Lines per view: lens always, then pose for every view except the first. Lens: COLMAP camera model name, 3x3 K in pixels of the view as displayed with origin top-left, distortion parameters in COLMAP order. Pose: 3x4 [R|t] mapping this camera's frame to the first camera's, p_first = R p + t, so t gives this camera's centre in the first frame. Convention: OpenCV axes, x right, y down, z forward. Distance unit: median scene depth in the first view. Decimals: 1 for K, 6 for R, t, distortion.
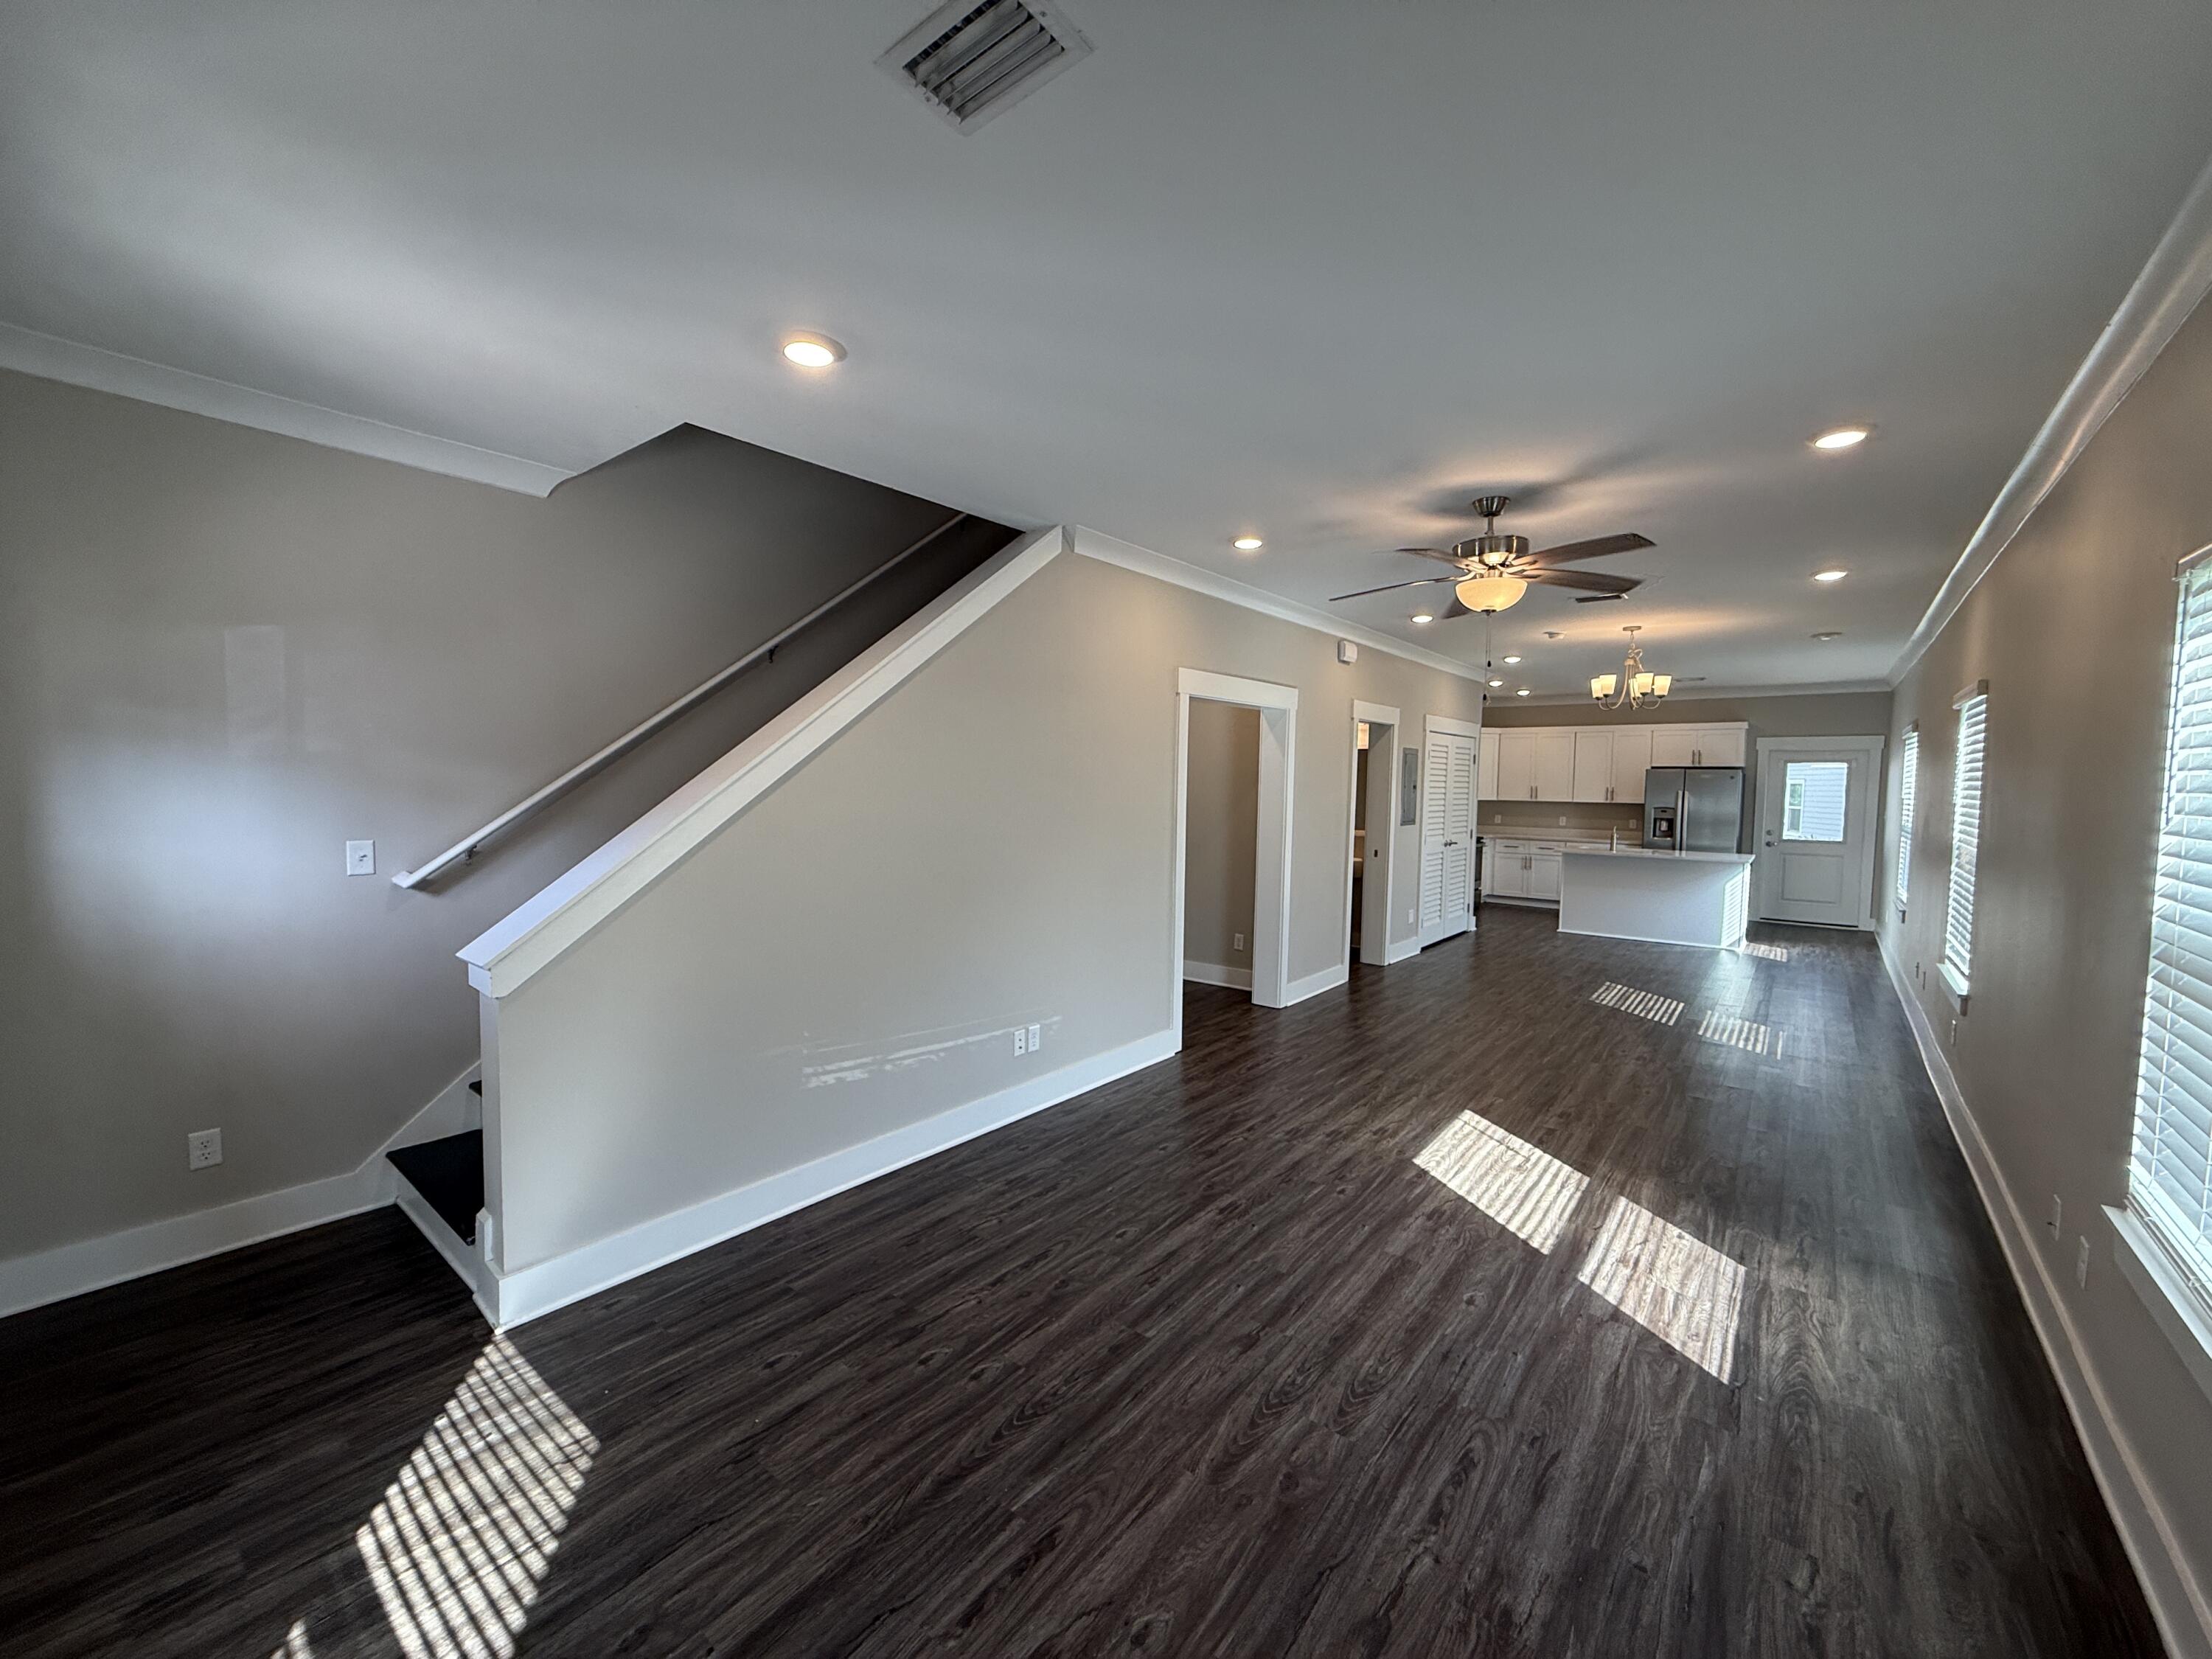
lens RADIAL K [[879.5, 0, 1072.3], [0, 879.5, 831.9], [0, 0, 1]] dist [0.000005, 0.000024]
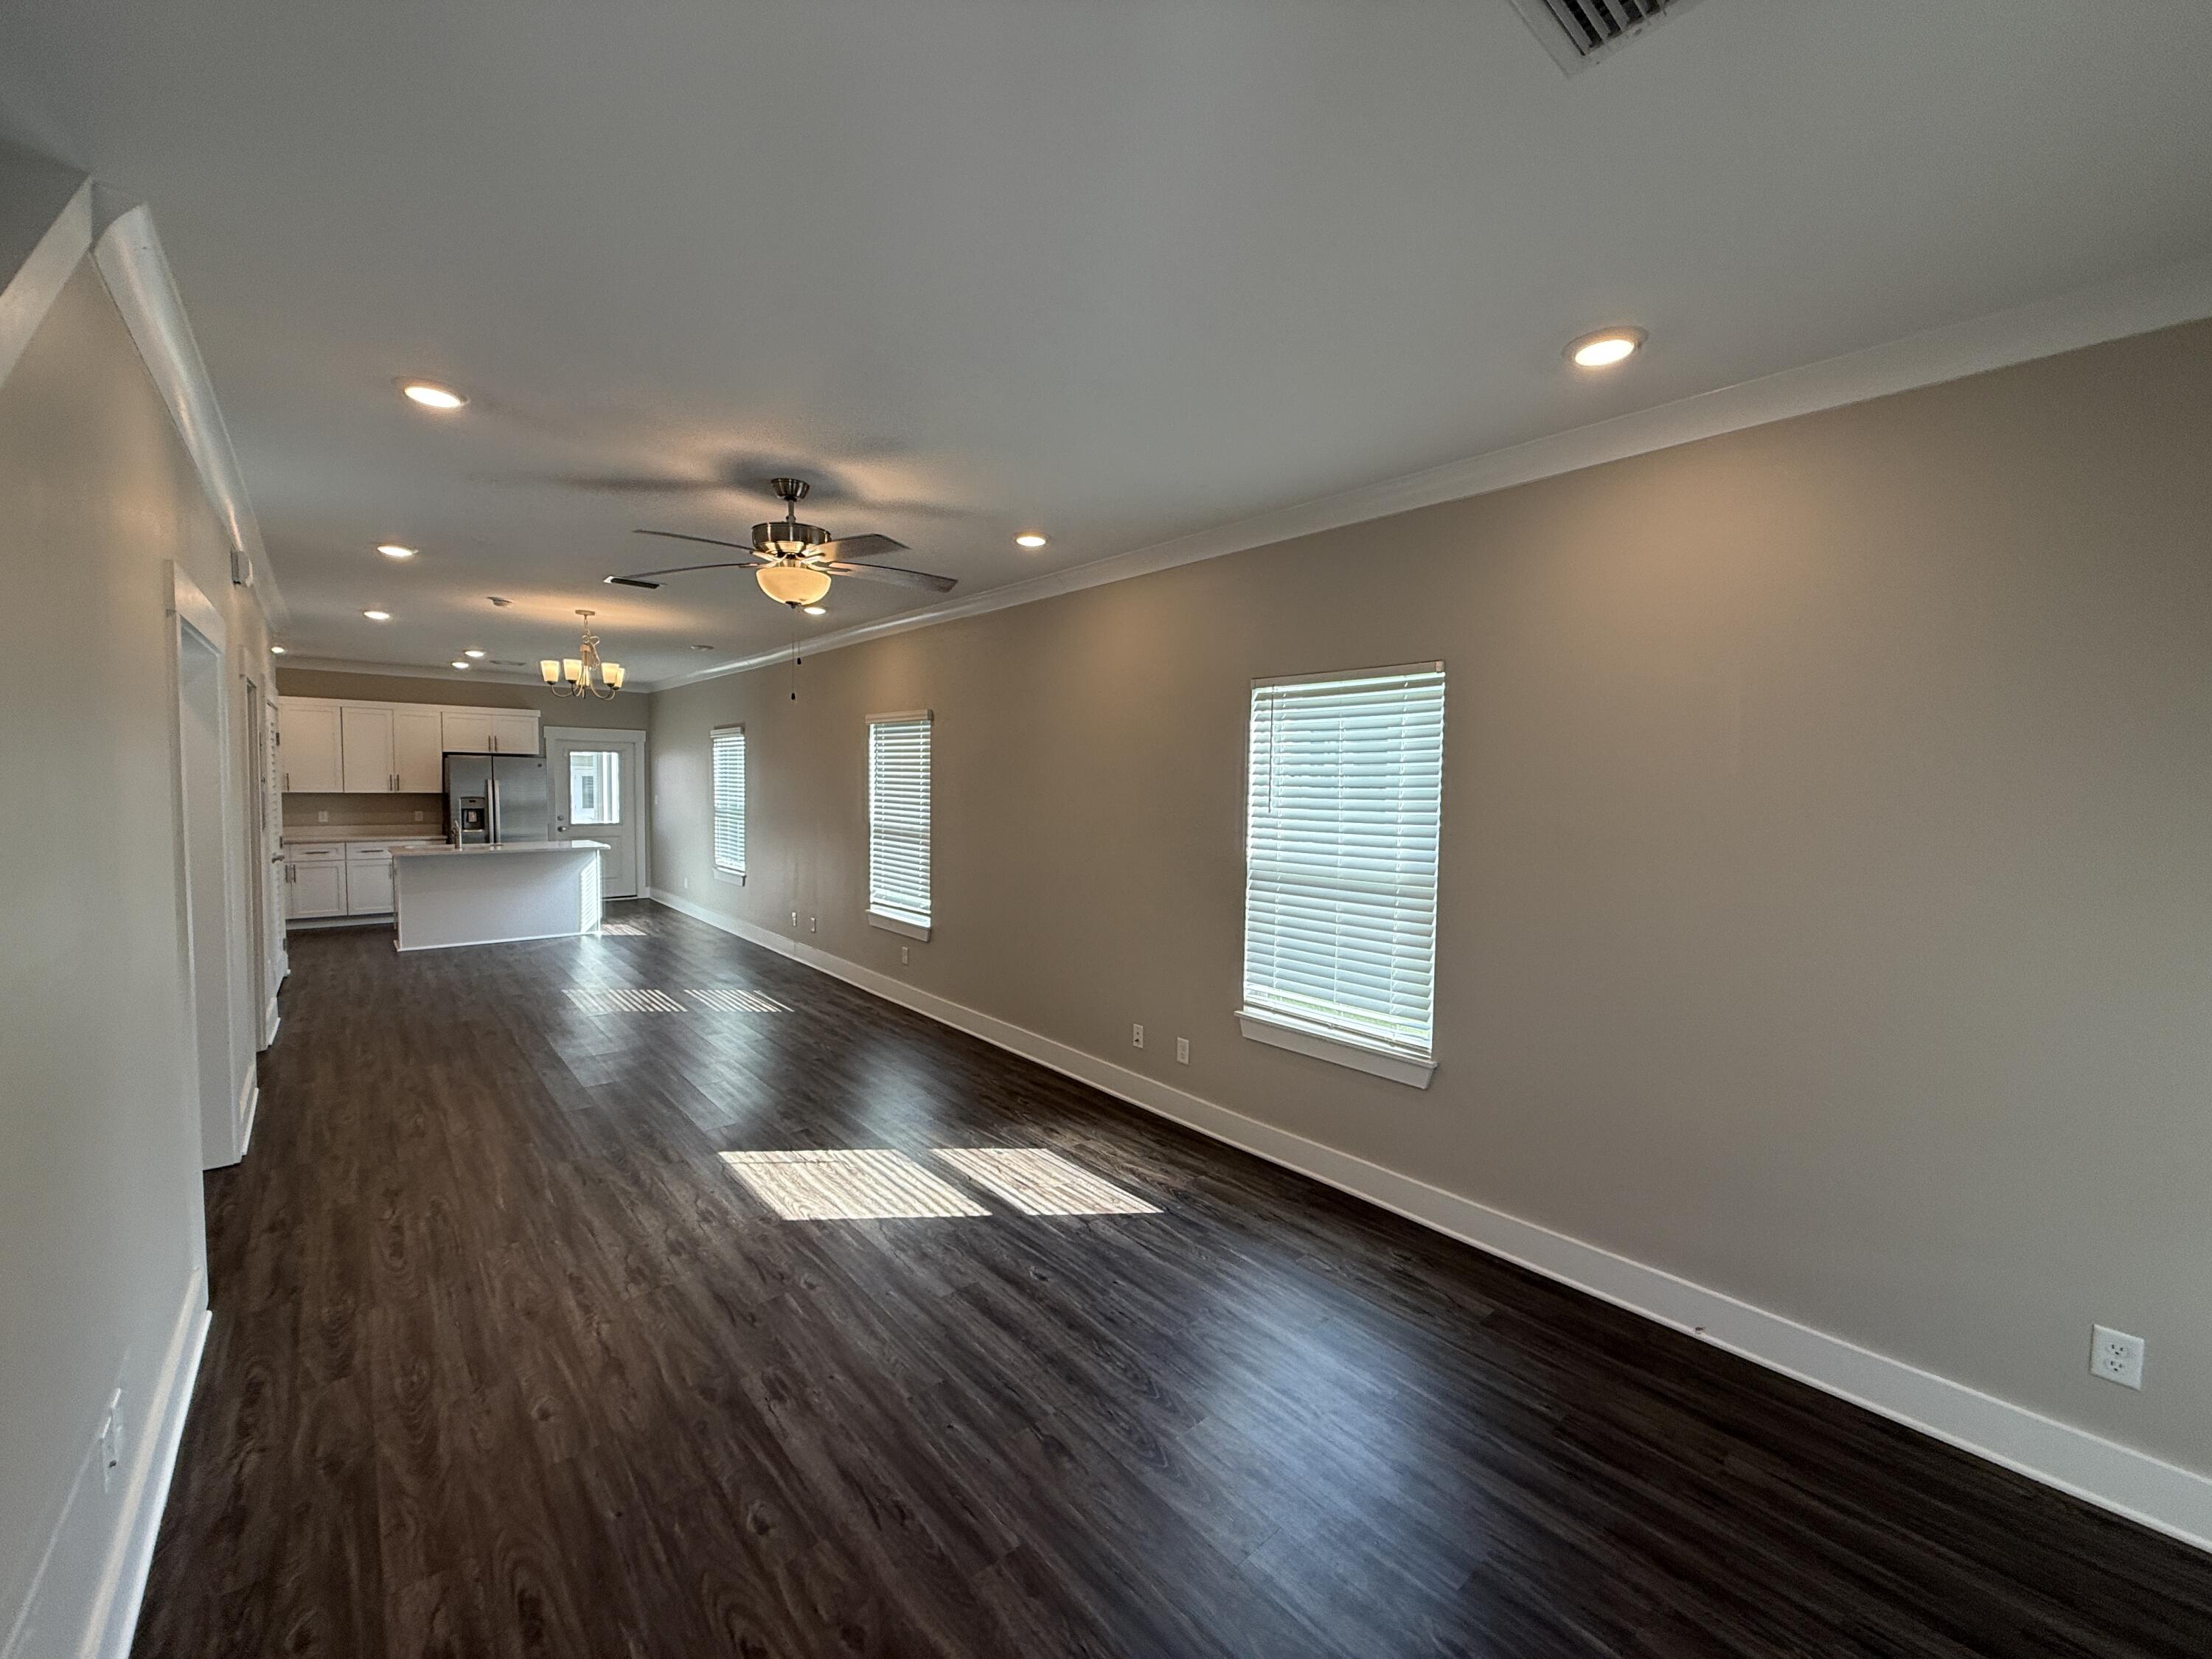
lens RADIAL K [[878.6, 0, 1133.5], [0, 878.6, 829.1], [0, 0, 1]] dist [0.001809, 0.000603]
pose [[0.149752, -0.064276, 0.986632, -0.392031], [0.044013, 0.997329, 0.058293, -0.049984], [-0.987743, 0.034696, 0.152181, 0.497249]]
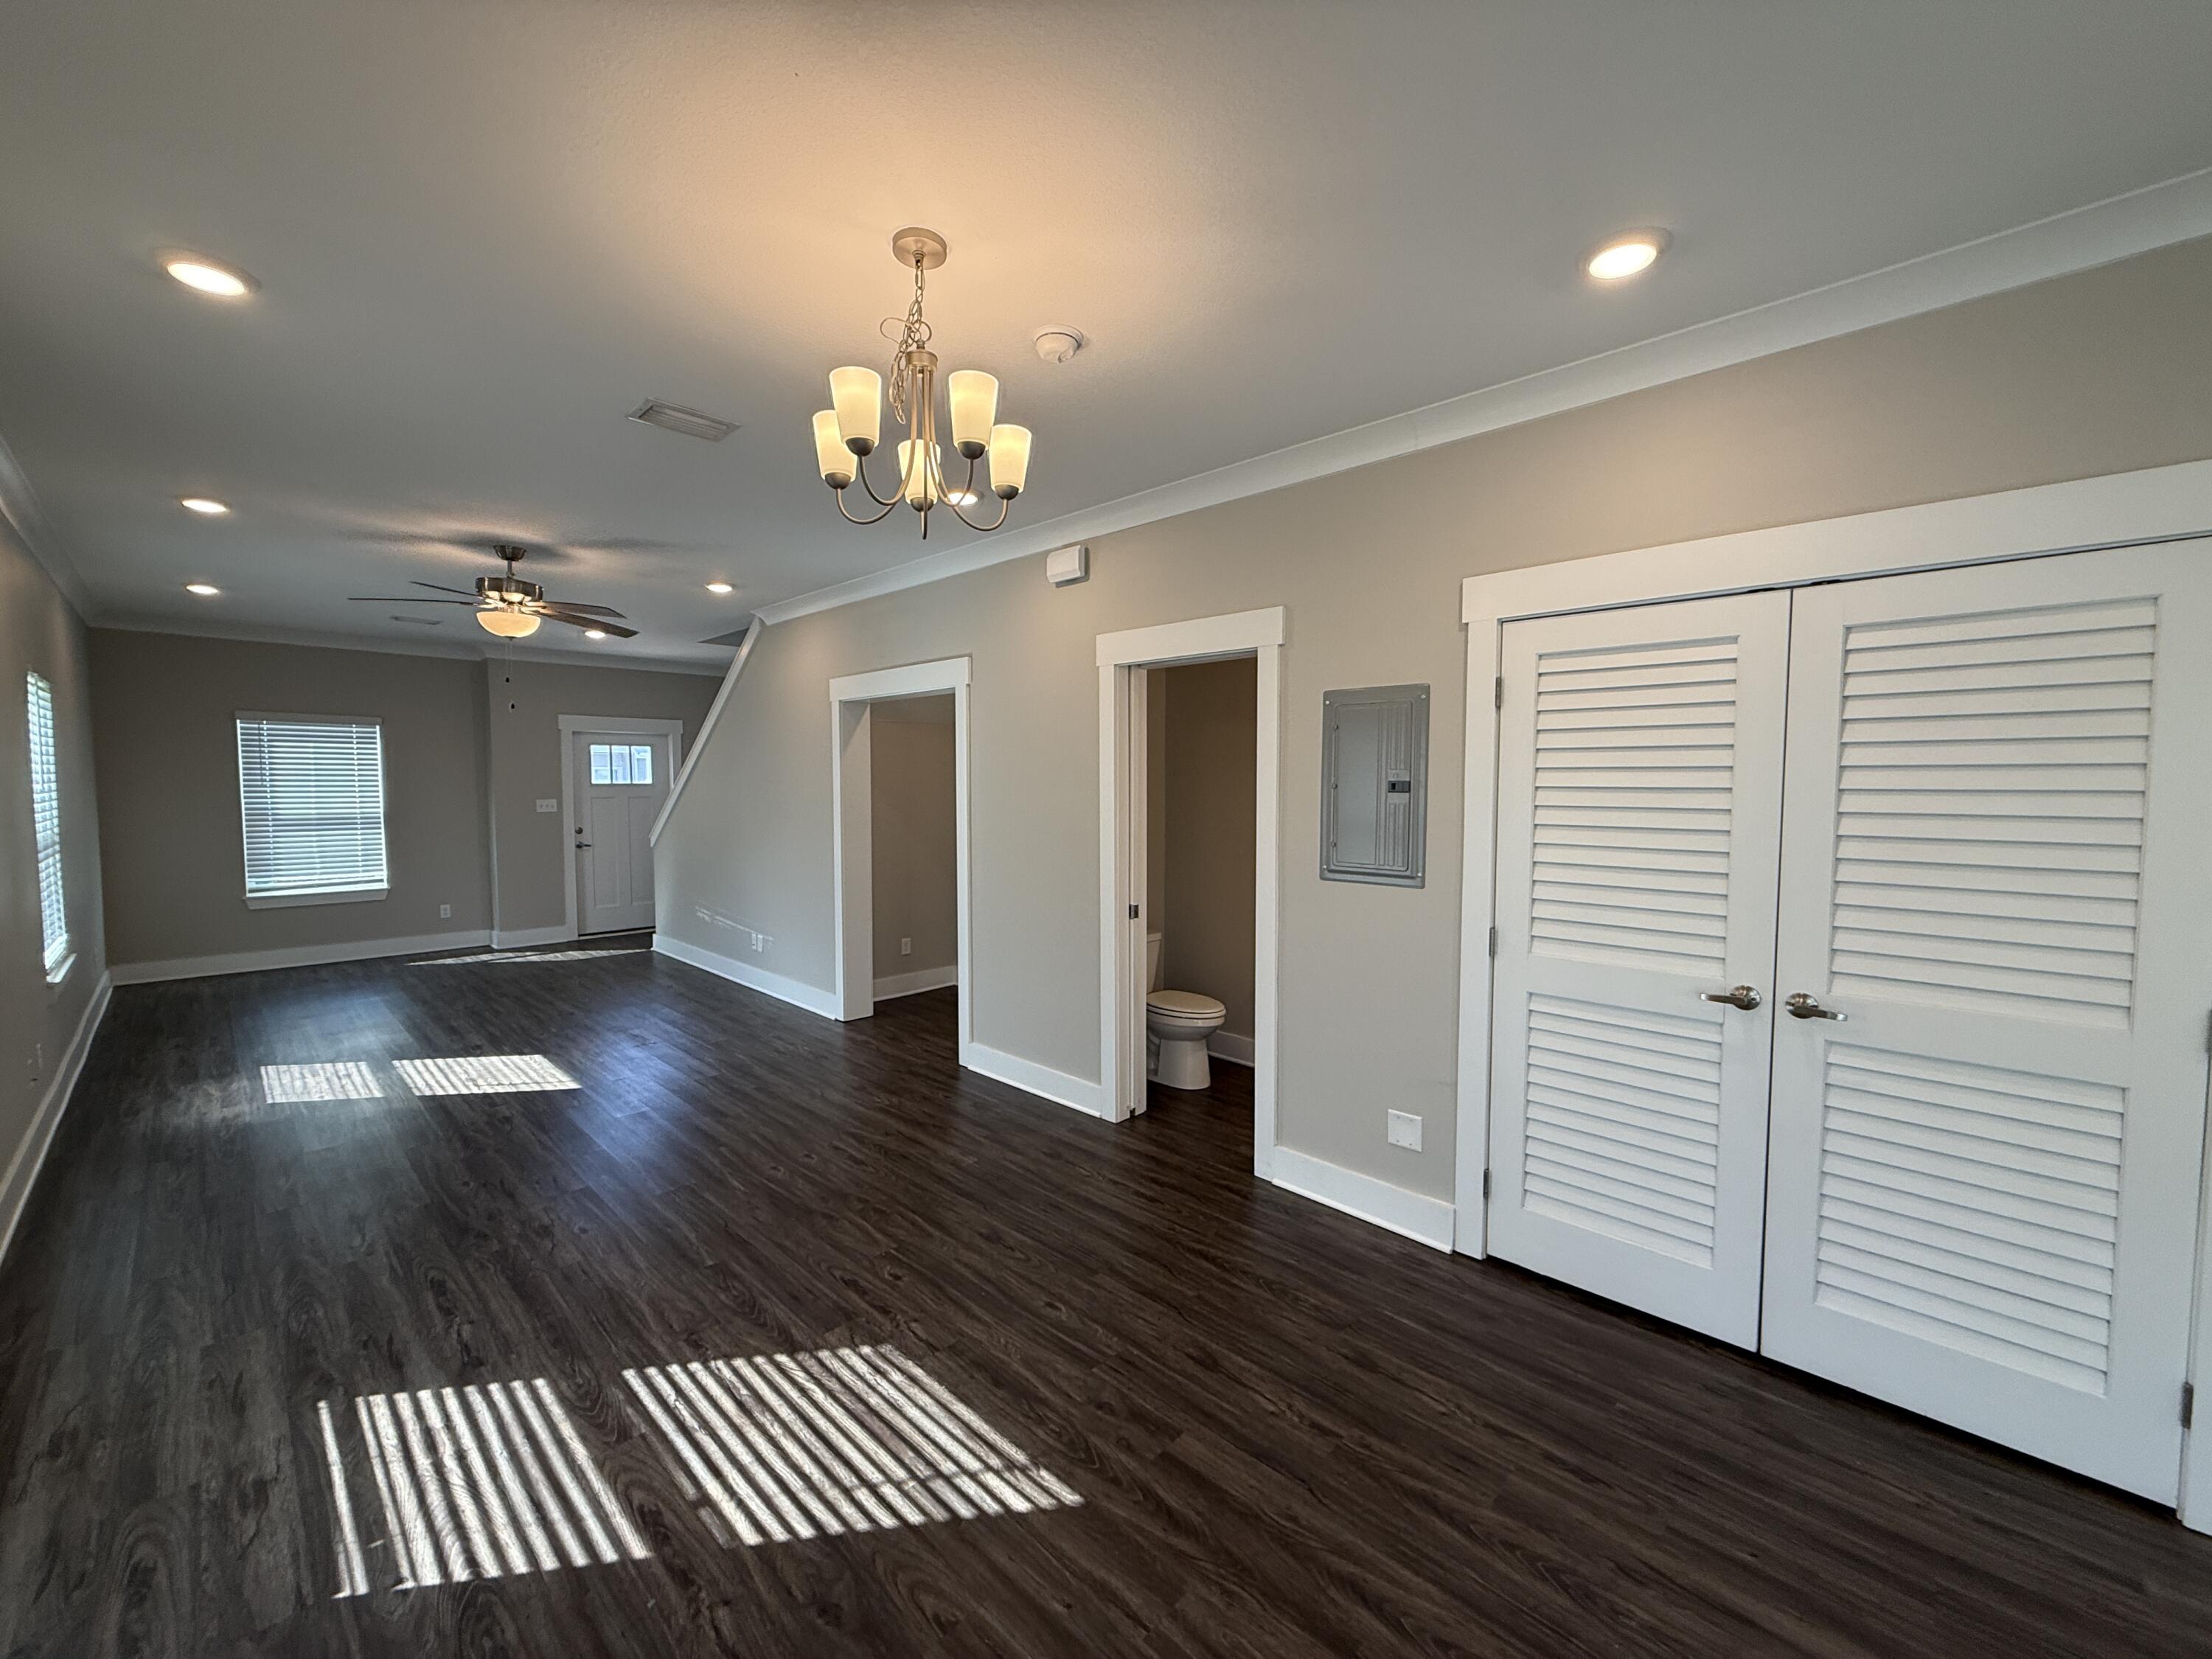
lens RADIAL K [[930.2, 0, 1166.7], [0, 930.2, 835.3], [0, 0, 1]] dist [0.000825, -0.000403]
pose [[-0.065767, 0.045407, -0.996801, 1.689745], [-0.061937, 0.996852, 0.049496, -0.092489], [0.995911, 0.064995, -0.062748, 1.972796]]
